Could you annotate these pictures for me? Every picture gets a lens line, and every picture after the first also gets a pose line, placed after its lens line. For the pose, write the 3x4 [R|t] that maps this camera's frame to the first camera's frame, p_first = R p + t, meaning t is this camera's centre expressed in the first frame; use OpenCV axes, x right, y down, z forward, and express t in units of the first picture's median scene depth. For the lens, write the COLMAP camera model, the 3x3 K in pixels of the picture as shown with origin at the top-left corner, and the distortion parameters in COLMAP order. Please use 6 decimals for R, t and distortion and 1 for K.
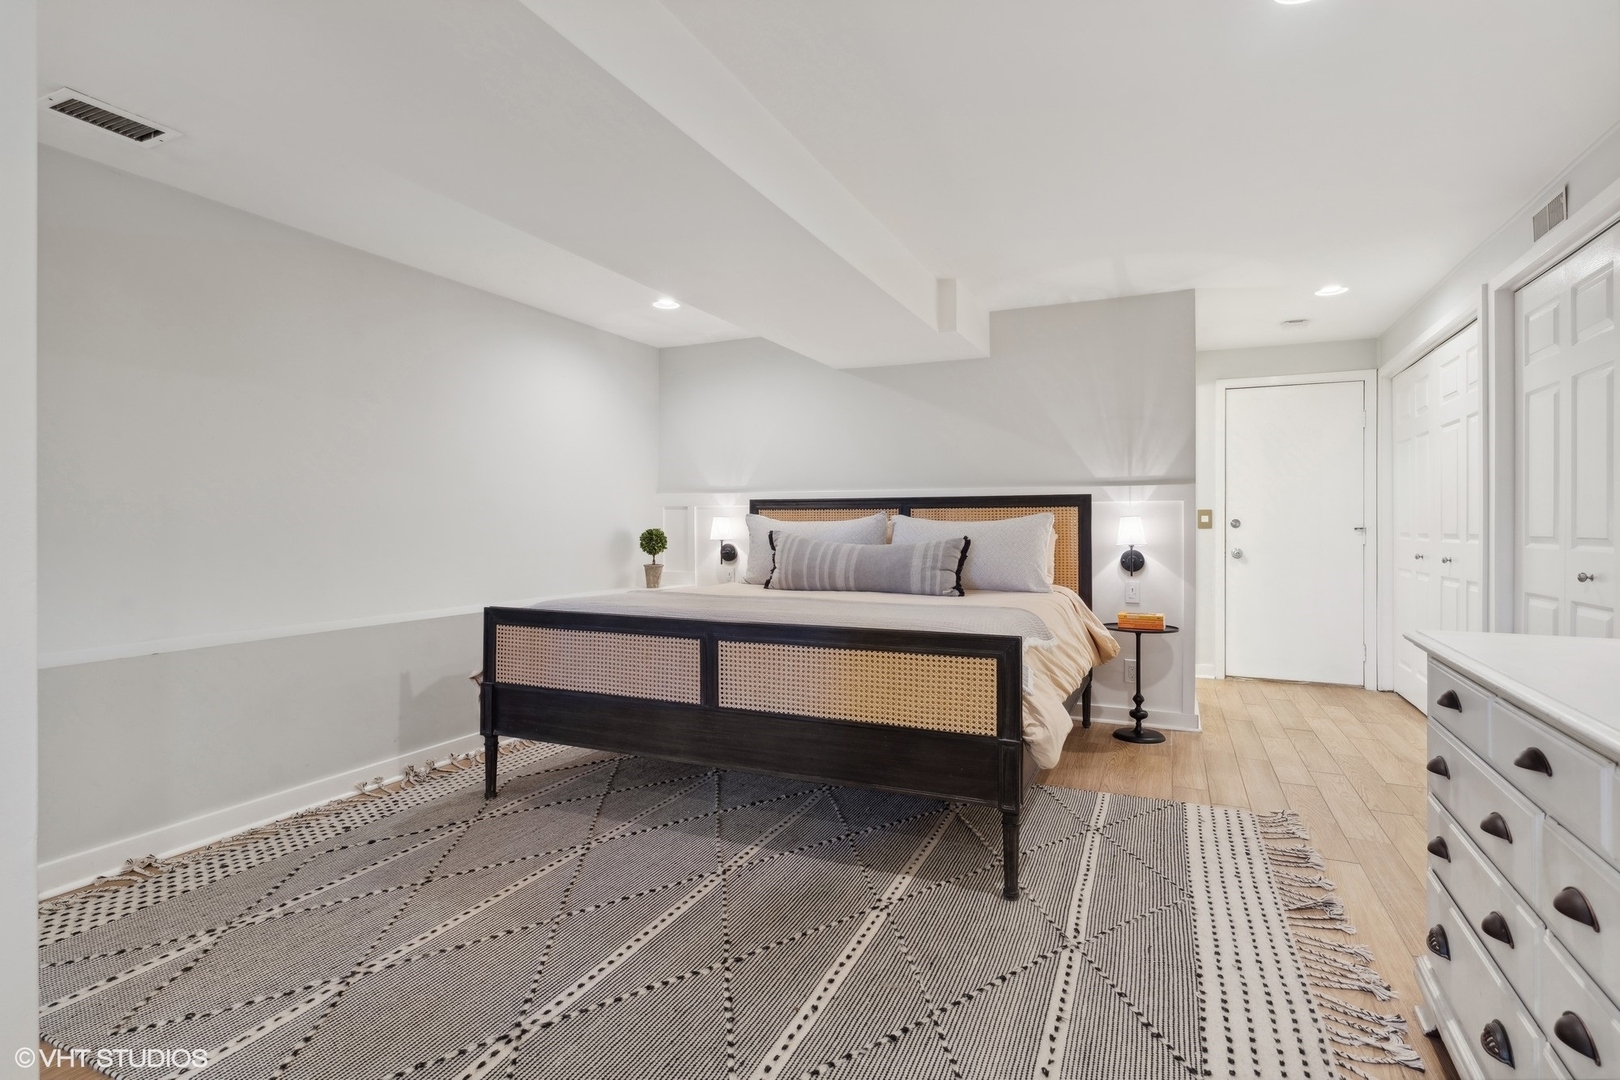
lens RADIAL K [[759.9, 0, 803.0], [0, 759.9, 532.0], [0, 0, 1]] dist [-0.001131, -0.000226]
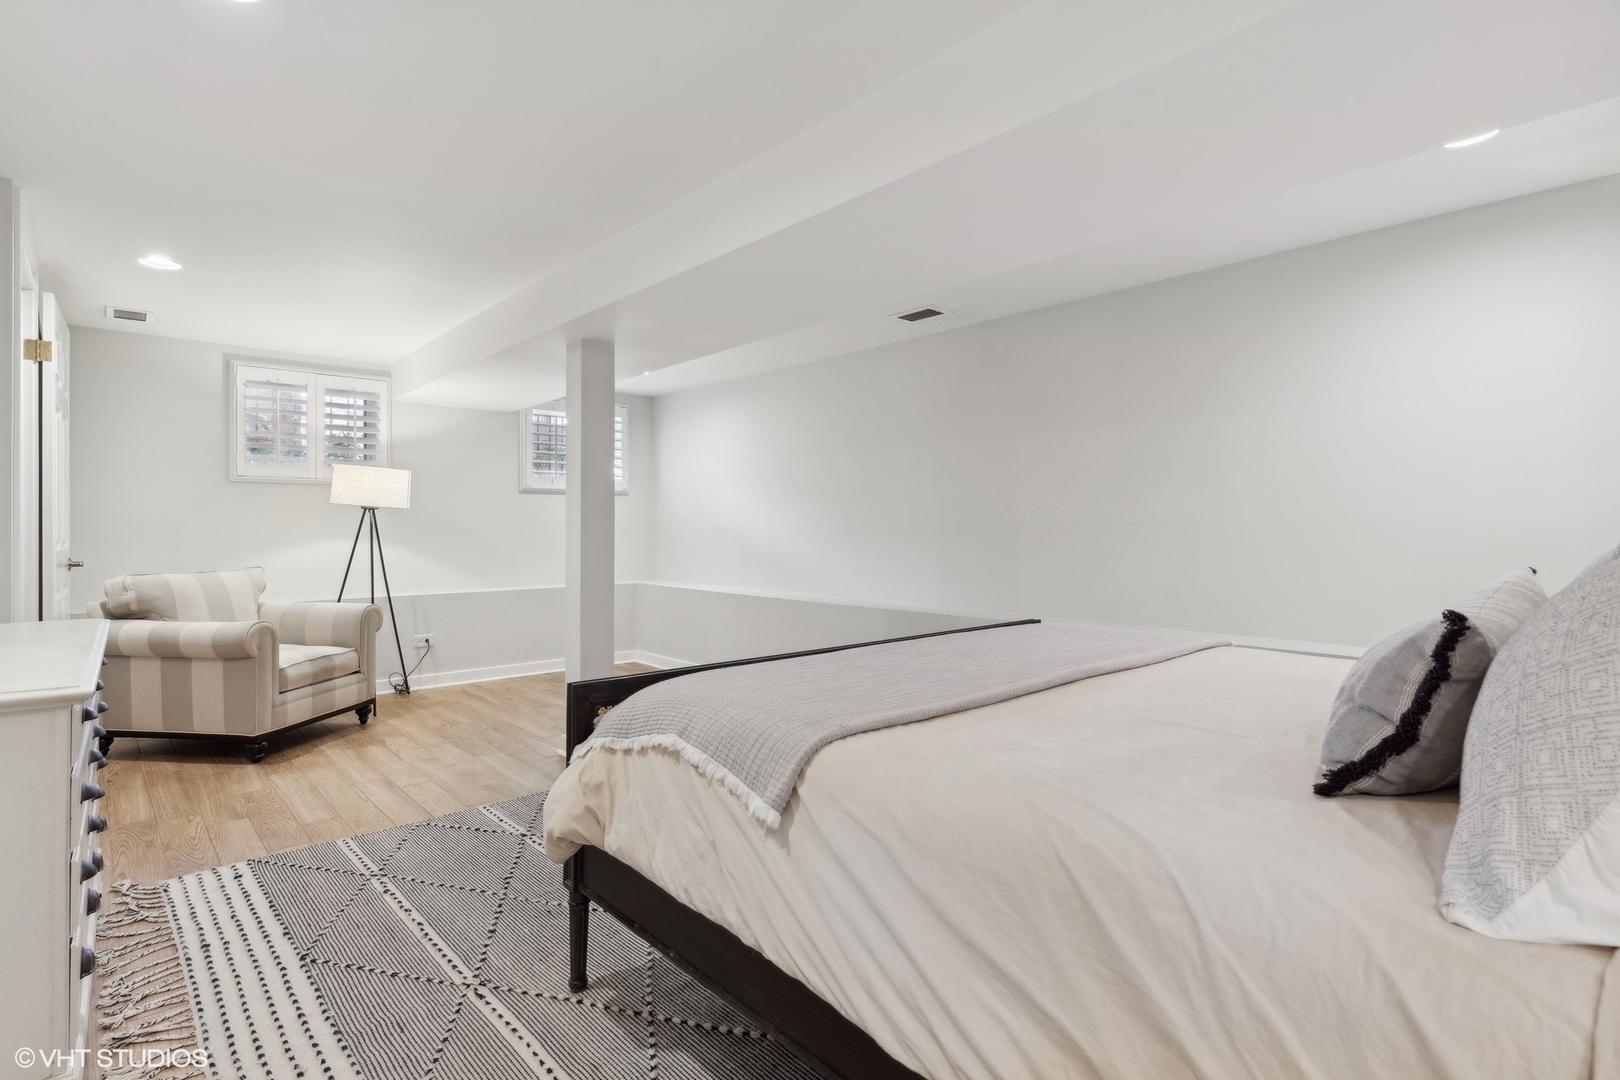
lens RADIAL K [[759.9, 0, 803.0], [0, 759.9, 532.0], [0, 0, 1]] dist [-0.001131, -0.000226]
pose [[-0.362430, 0.002226, -0.932008, 1.196853], [-0.000547, 0.999996, 0.002601, -0.039348], [0.932011, 0.001453, -0.362428, 1.892696]]
